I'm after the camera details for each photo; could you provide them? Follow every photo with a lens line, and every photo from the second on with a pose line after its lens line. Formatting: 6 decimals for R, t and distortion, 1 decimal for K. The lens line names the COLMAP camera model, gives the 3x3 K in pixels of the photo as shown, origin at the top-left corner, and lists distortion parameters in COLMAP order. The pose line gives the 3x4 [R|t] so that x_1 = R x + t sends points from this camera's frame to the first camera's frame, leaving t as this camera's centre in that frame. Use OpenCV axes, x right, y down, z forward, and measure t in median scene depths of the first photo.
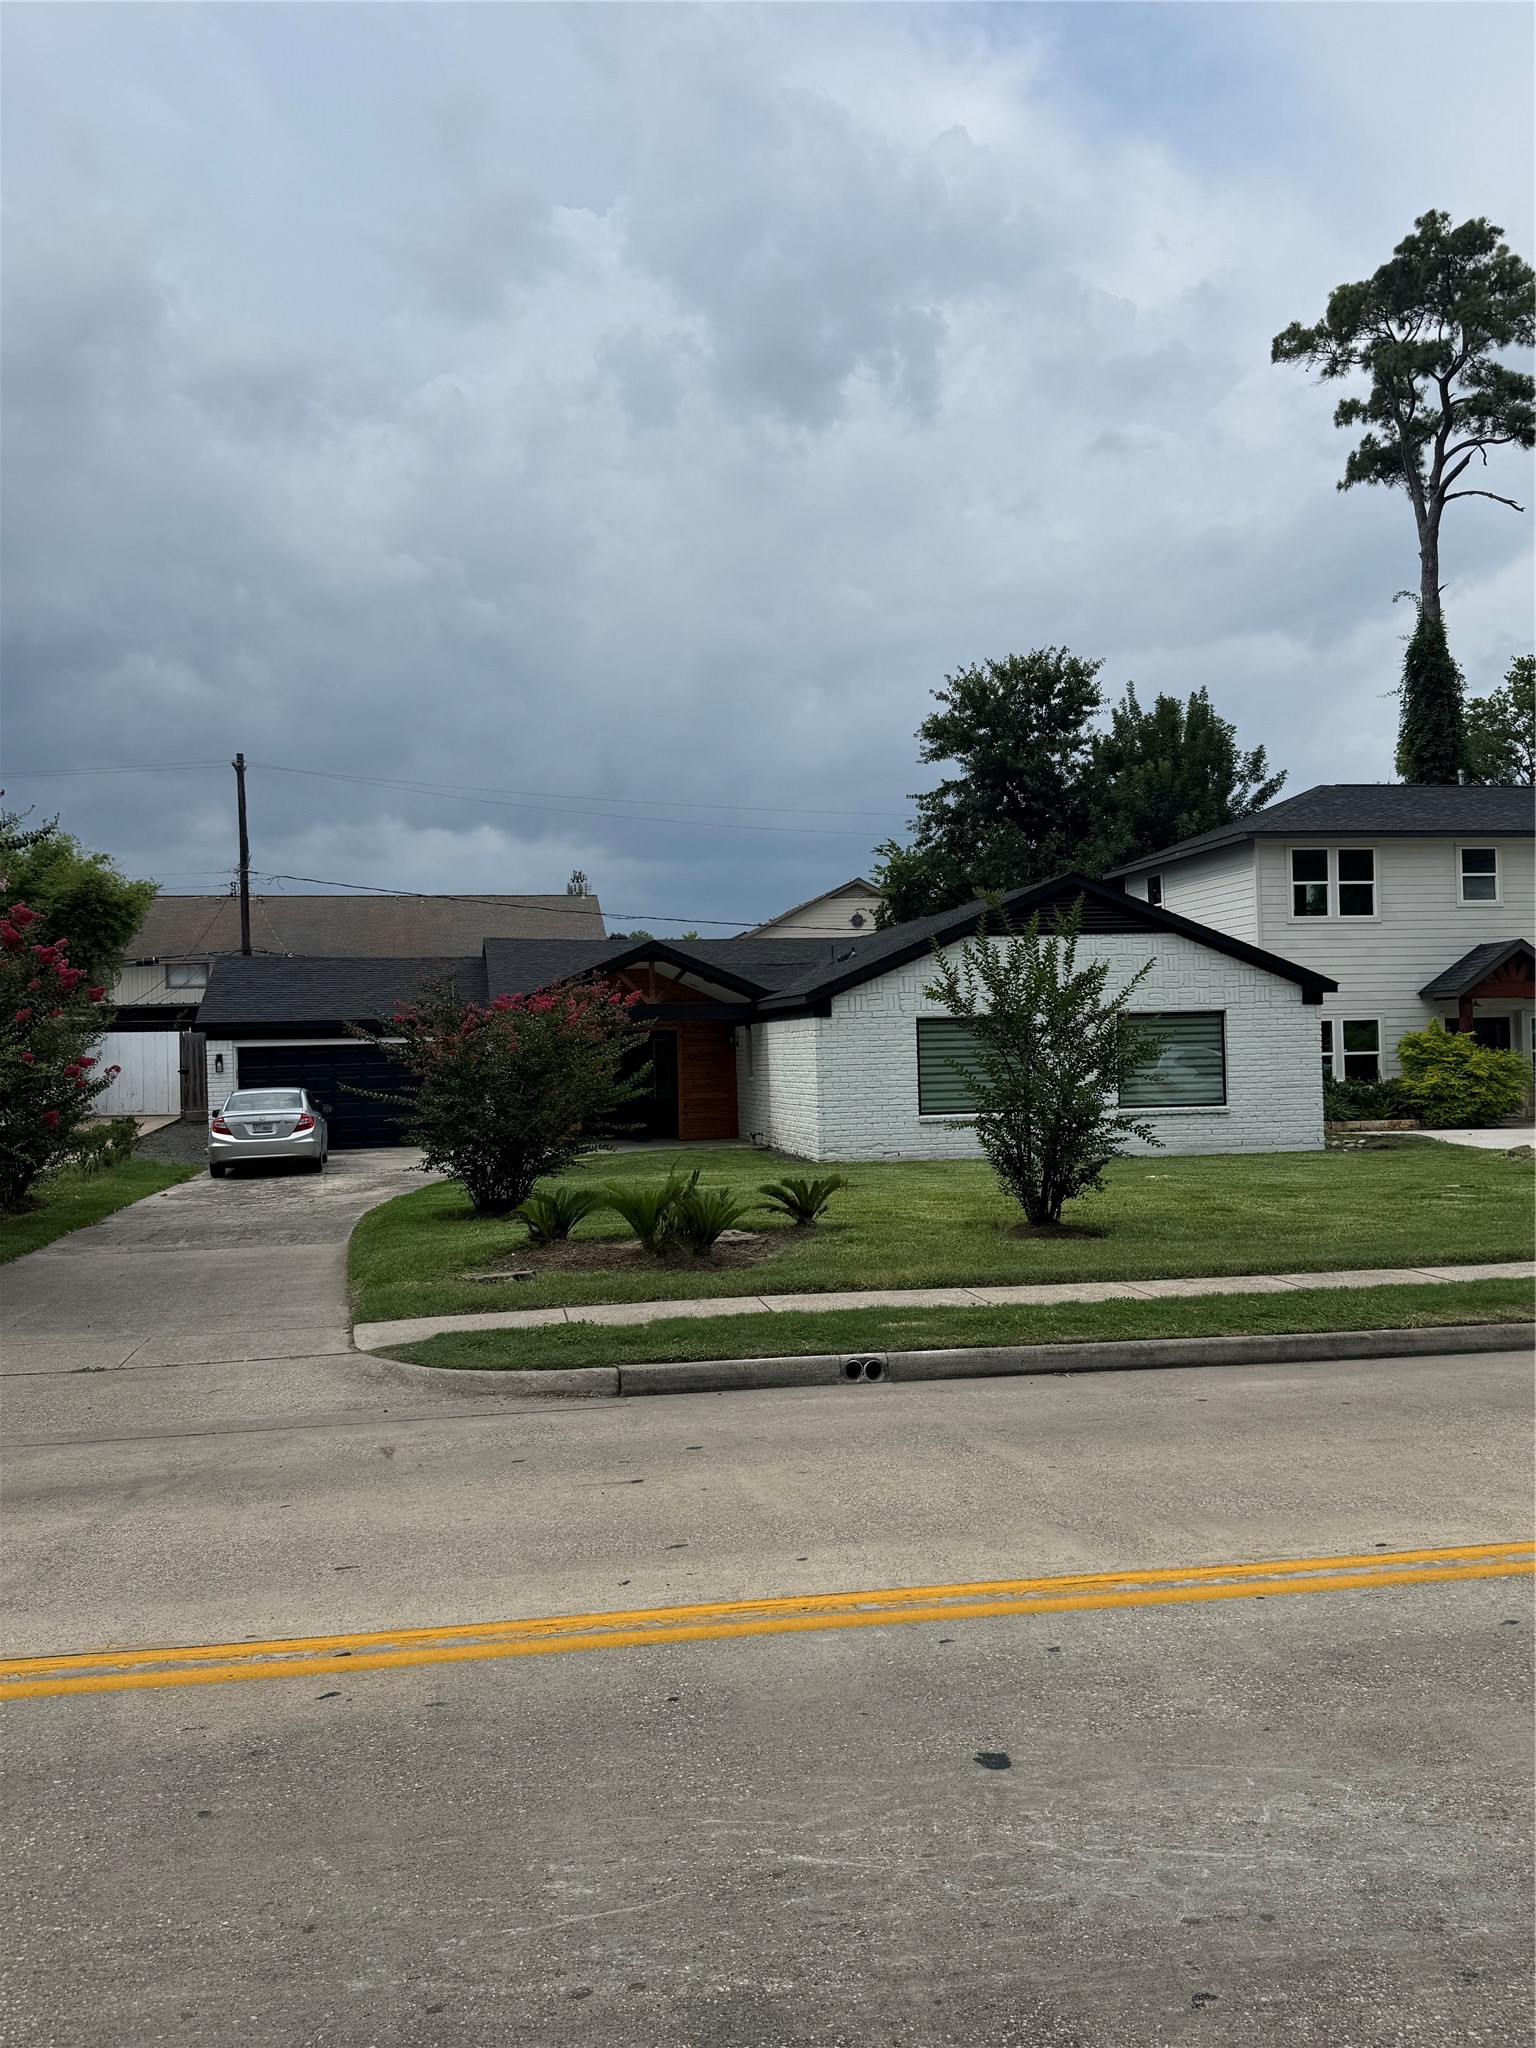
lens RADIAL K [[1724.2, 0, 768.0], [0, 1724.2, 1024.0], [0, 0, 1]] dist [0.567150, 0.000105]
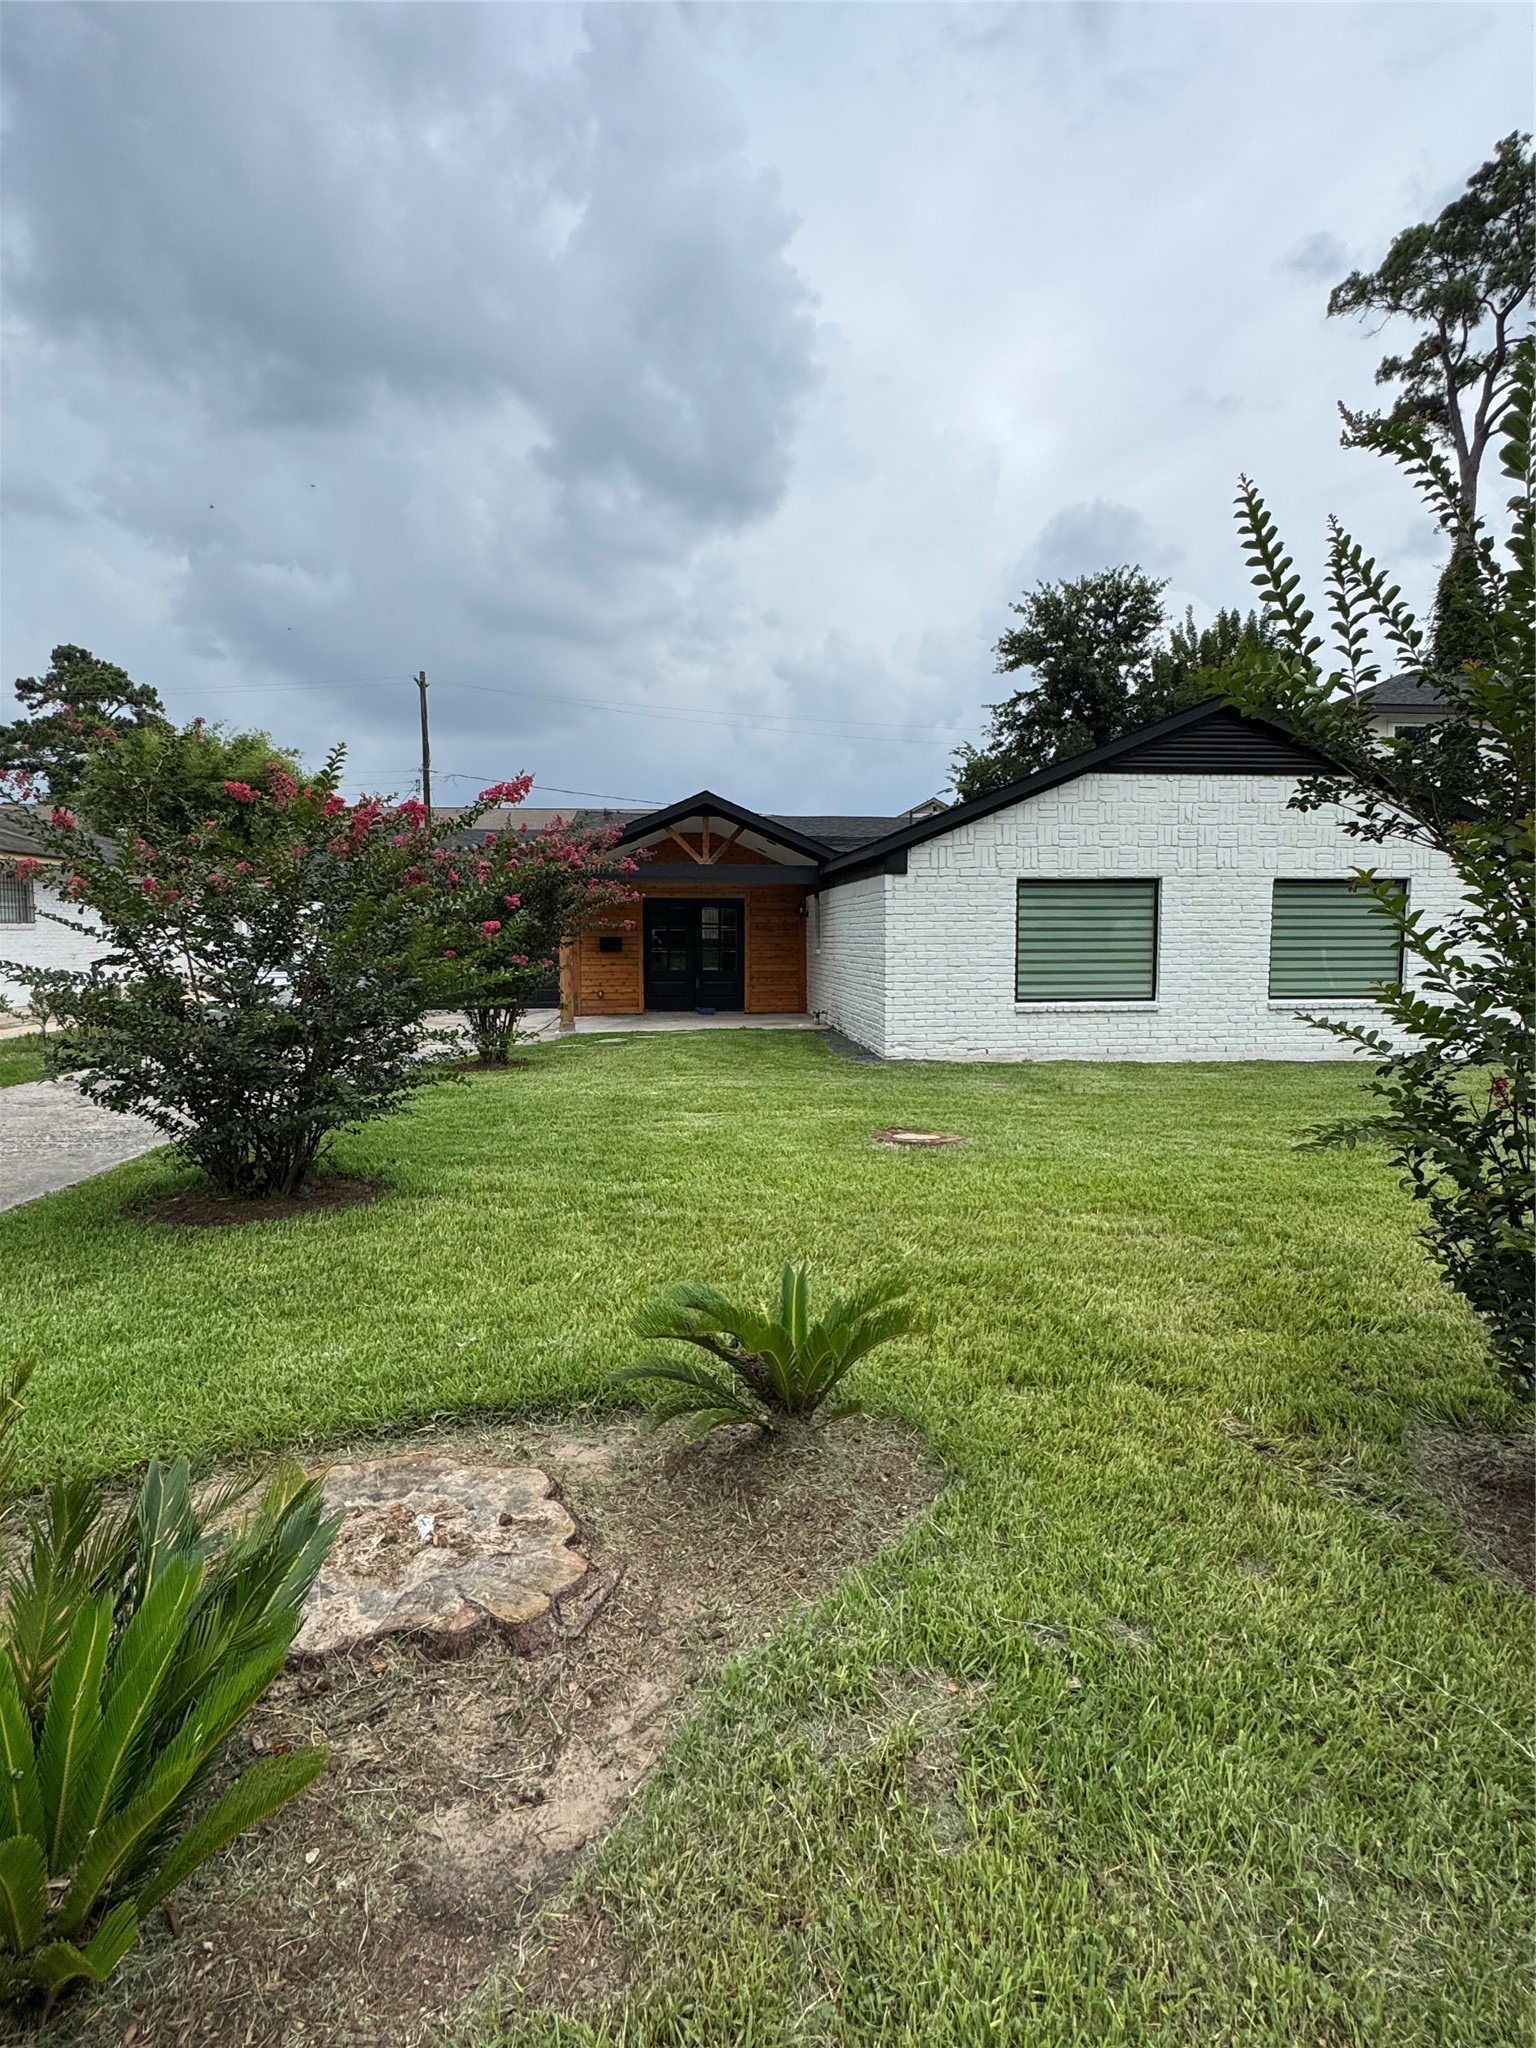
lens RADIAL K [[1072.6, 0, 709.8], [0, 1072.6, 1023.0], [0, 0, 1]] dist [-0.002253, 0.025001]
pose [[0.989160, 0.035195, -0.142561, 0.011123], [-0.020922, 0.994727, 0.100404, 0.008867], [0.145343, -0.096333, 0.984680, 0.279308]]
